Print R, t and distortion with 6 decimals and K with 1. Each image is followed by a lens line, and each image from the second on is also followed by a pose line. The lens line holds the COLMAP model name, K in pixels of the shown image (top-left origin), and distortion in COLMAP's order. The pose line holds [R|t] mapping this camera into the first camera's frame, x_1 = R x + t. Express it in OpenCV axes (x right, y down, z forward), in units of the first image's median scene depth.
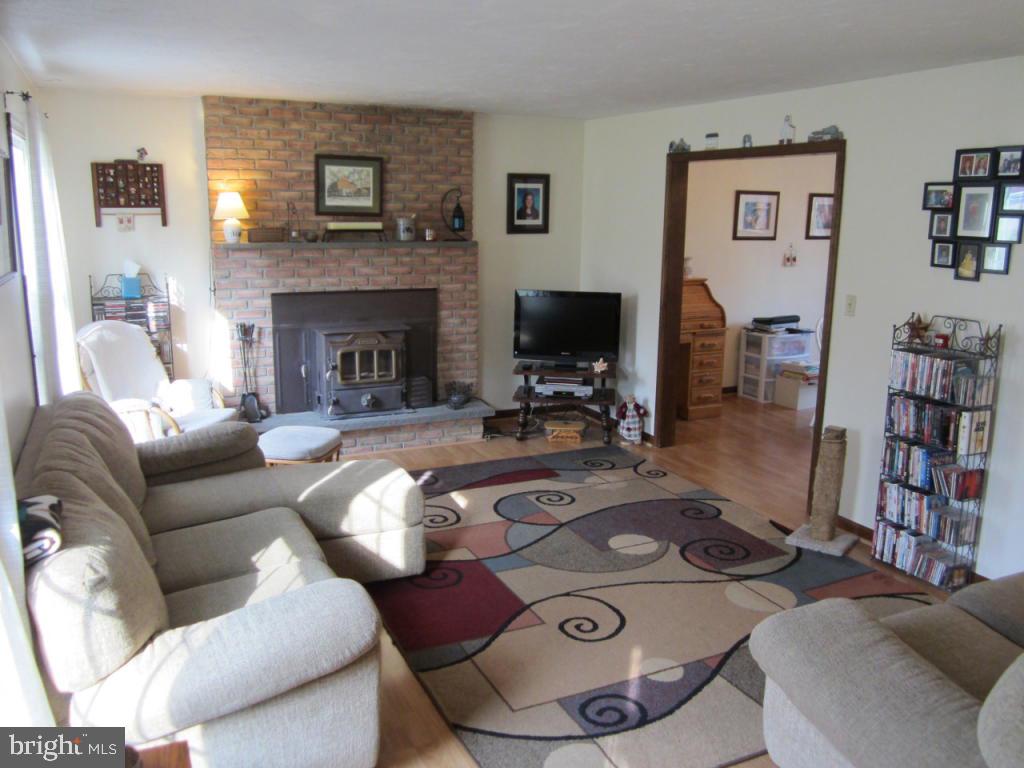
lens RADIAL K [[843.3, 0, 510.7], [0, 843.3, 384.5], [0, 0, 1]] dist [-0.032385, -0.004482]
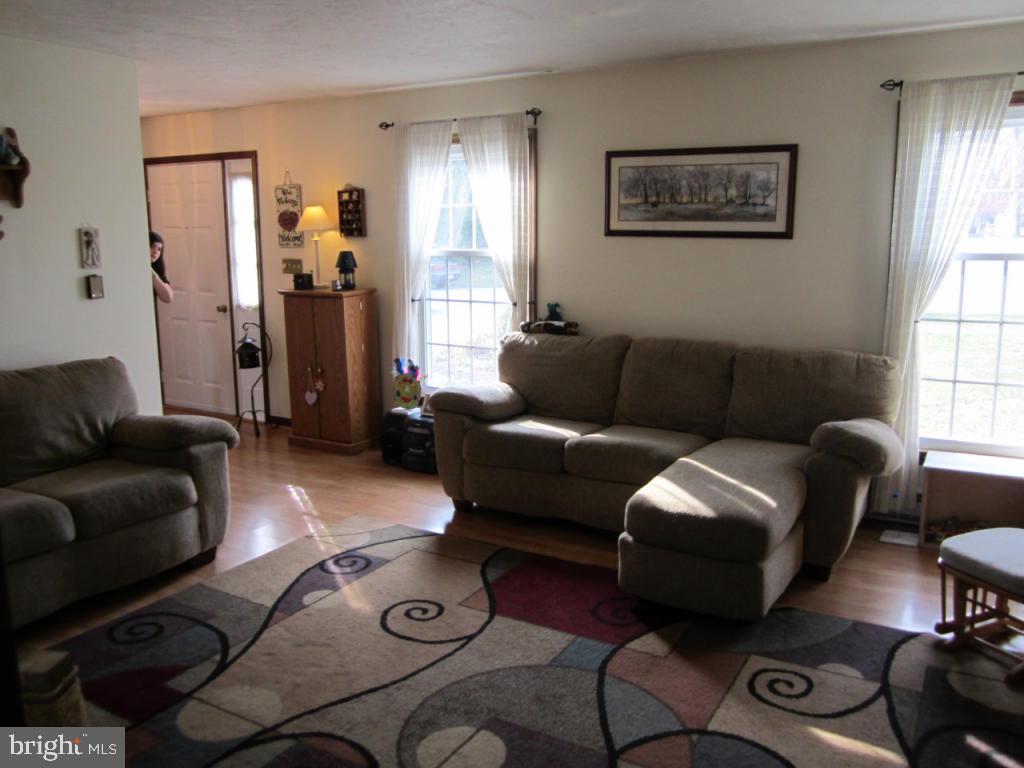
lens RADIAL K [[864.1, 0, 511.0], [0, 864.1, 383.8], [0, 0, 1]] dist [-0.004757, -0.002158]
pose [[-0.832747, 0.093354, -0.545726, 0.404408], [-0.113218, 0.936139, 0.332905, -0.230273], [0.541954, 0.339012, -0.768998, 1.365773]]
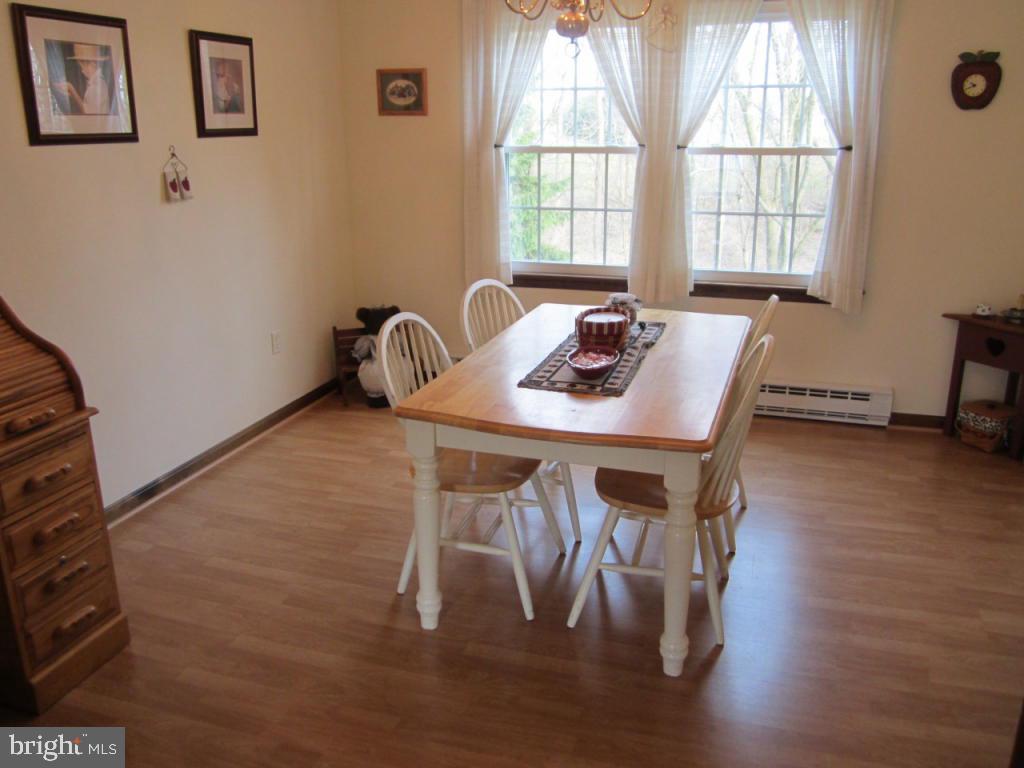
lens RADIAL K [[843.3, 0, 511.5], [0, 843.3, 381.8], [0, 0, 1]] dist [-0.032385, -0.004482]
pose [[0.685693, -0.233044, 0.689576, 0.149927], [0.165859, 0.972464, 0.163721, -0.107796], [-0.708742, 0.002110, 0.705464, 0.667882]]
